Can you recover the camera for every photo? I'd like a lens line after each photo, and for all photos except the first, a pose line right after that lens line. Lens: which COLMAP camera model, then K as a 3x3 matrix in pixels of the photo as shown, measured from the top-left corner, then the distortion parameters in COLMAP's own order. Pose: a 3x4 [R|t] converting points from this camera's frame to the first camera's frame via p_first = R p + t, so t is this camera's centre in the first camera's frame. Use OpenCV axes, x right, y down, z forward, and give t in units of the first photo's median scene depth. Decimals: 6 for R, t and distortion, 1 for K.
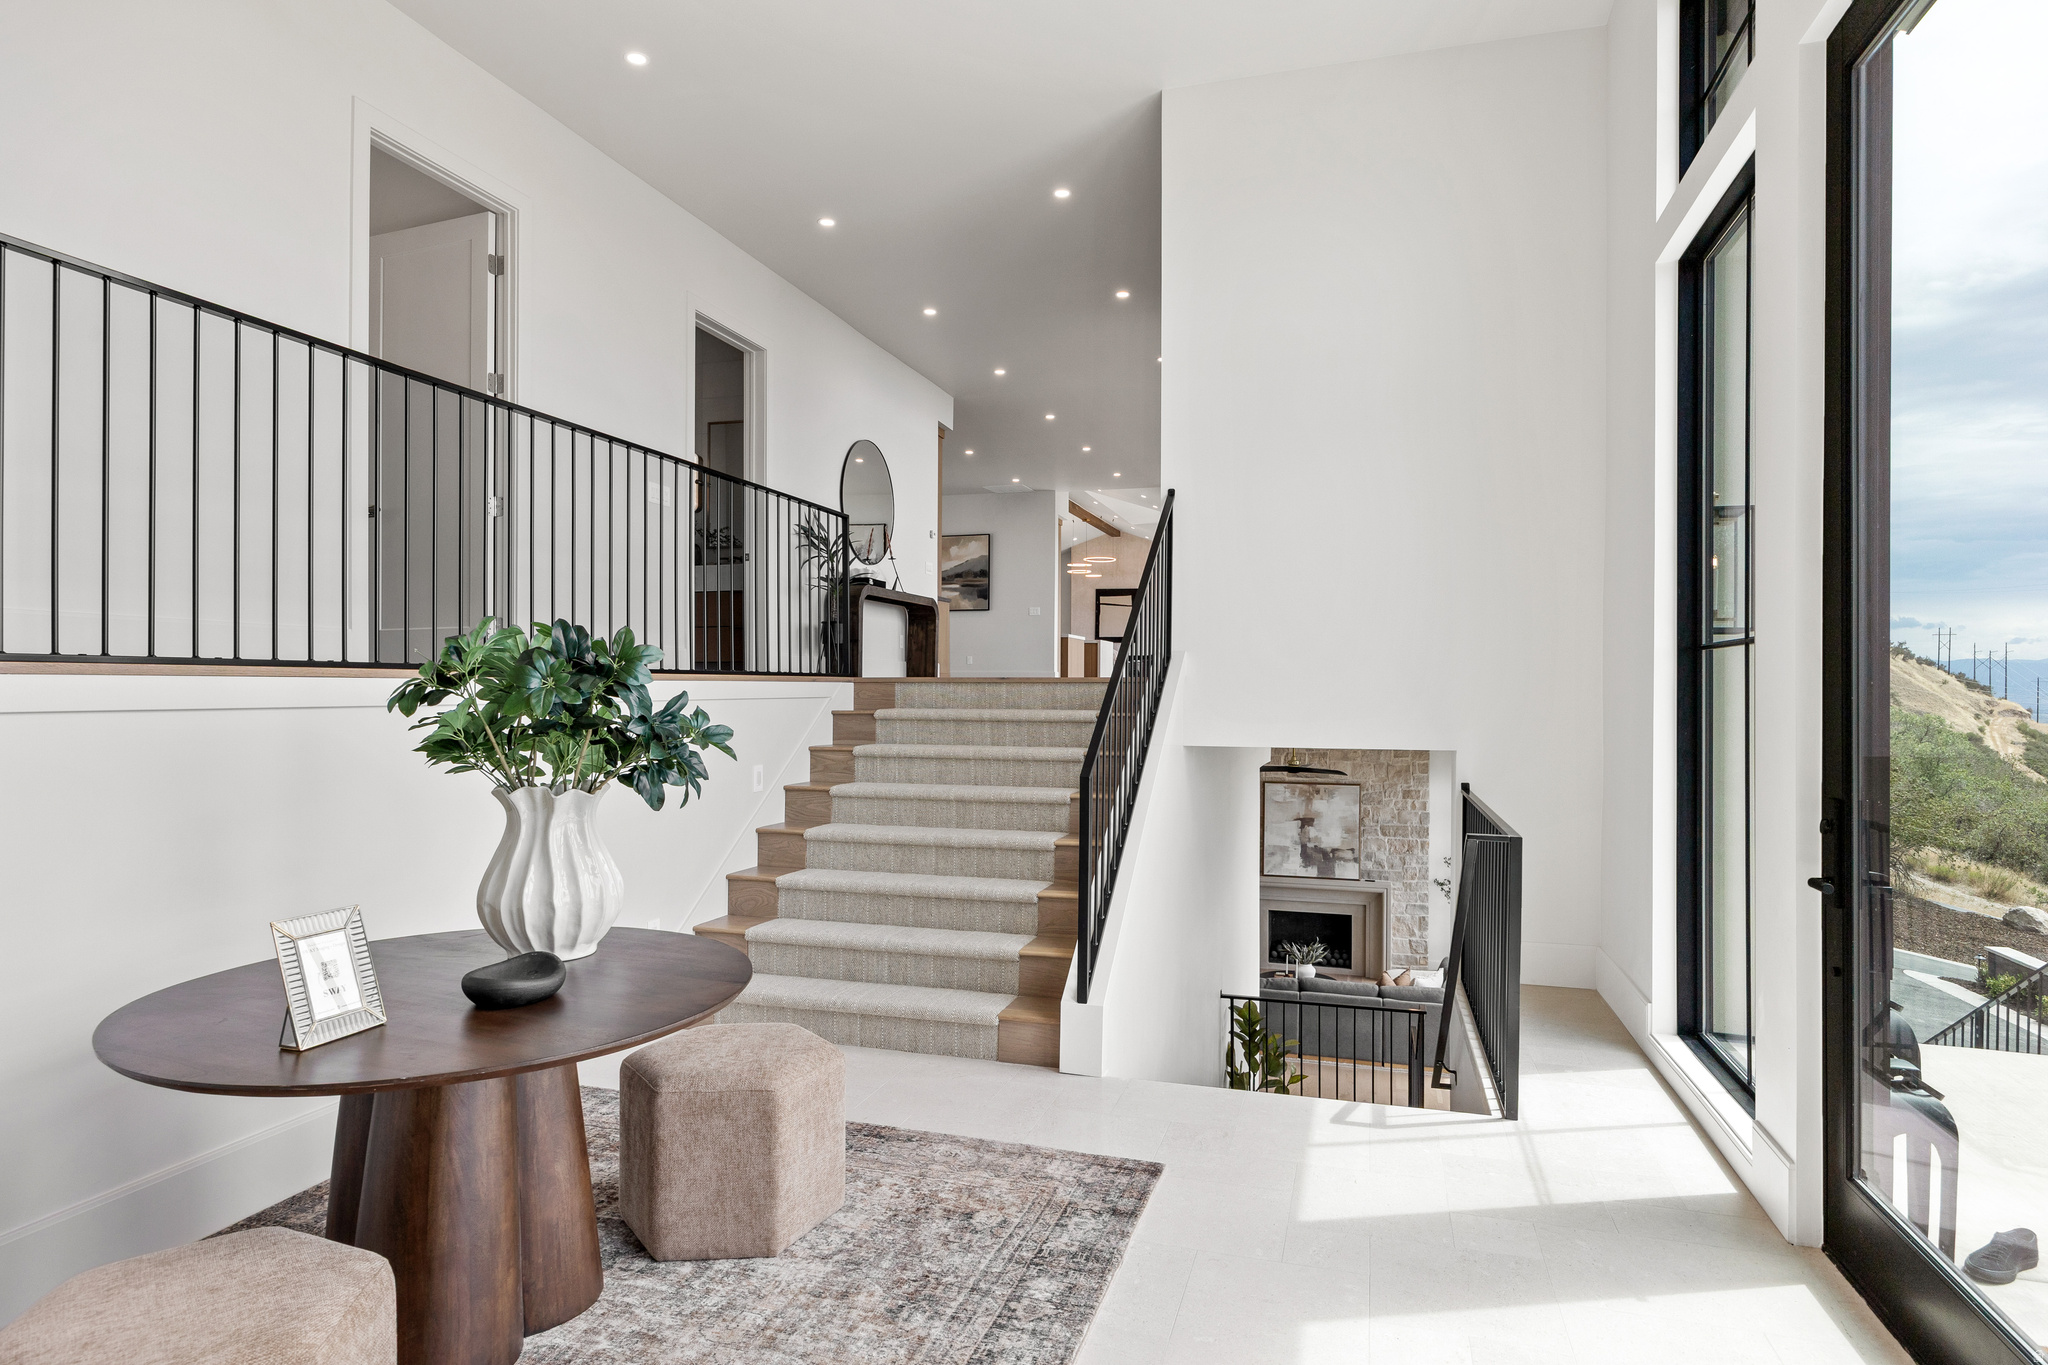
lens RADIAL K [[1160.6, 0, 1024.0], [0, 1160.6, 682.5], [0, 0, 1]] dist [0.001618, 0.000359]
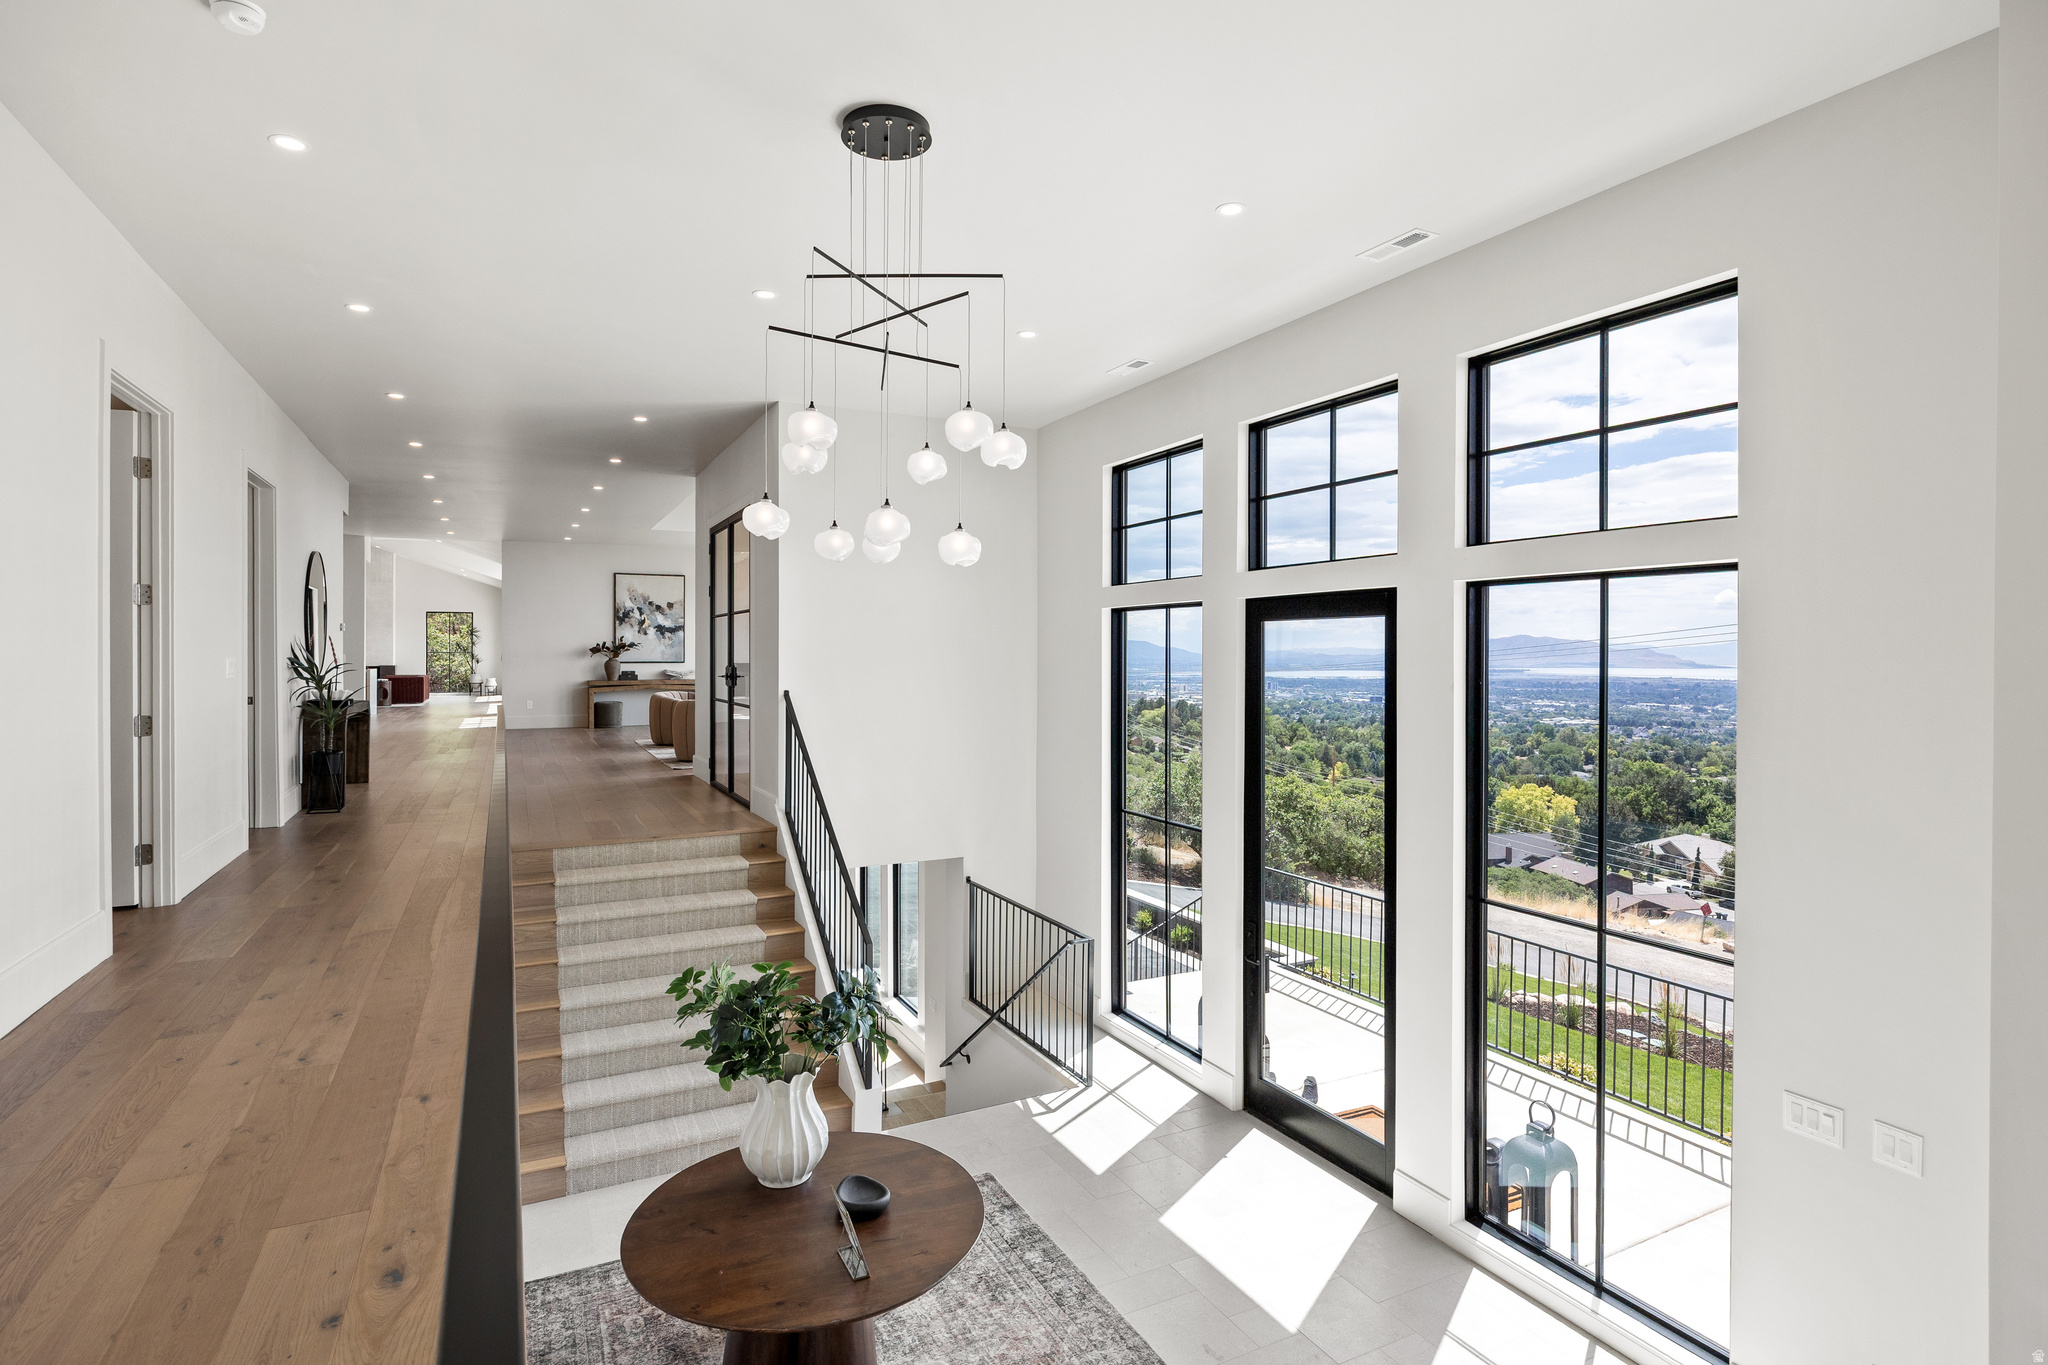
lens RADIAL K [[1042.3, 0, 1025.1], [0, 1042.3, 657.2], [0, 0, 1]] dist [0.001603, 0.000303]
pose [[0.722784, -0.004173, 0.691061, -0.690185], [0.002218, 0.999991, 0.003719, -0.274665], [-0.691070, -0.001155, 0.722787, -0.130735]]
